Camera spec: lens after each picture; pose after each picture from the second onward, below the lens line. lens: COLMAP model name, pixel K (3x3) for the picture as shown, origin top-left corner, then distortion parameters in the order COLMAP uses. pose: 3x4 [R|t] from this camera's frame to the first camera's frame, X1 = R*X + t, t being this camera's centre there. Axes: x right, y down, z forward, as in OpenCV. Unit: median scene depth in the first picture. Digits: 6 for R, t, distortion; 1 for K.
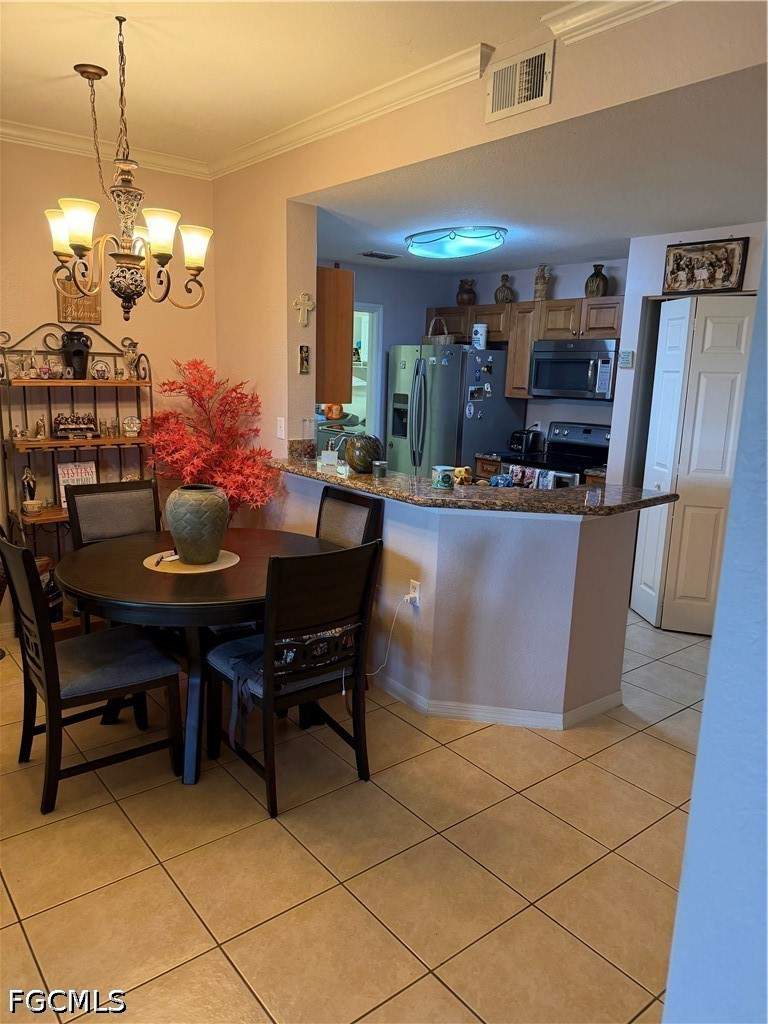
lens RADIAL K [[710.2, 0, 384.0], [0, 710.2, 512.0], [0, 0, 1]] dist [0.094334, -0.136998]
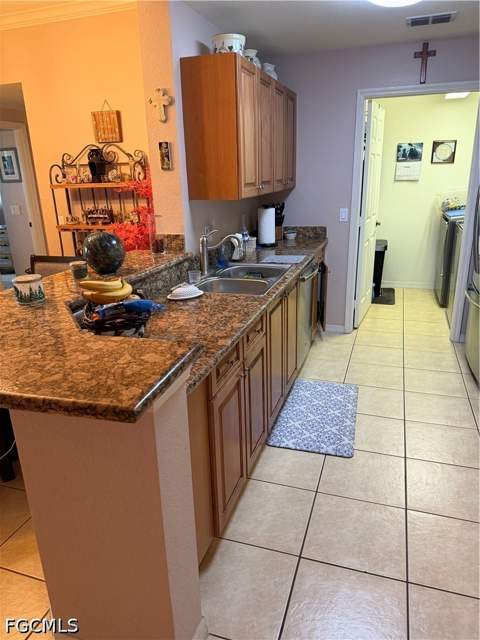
lens RADIAL K [[443.9, 0, 240.0], [0, 443.9, 320.0], [0, 0, 1]] dist [0.094334, -0.136998]
pose [[0.575318, 0.207111, -0.791274, 0.529495], [-0.099296, 0.977940, 0.183773, -0.108158], [0.811881, -0.027157, 0.583192, 0.692612]]
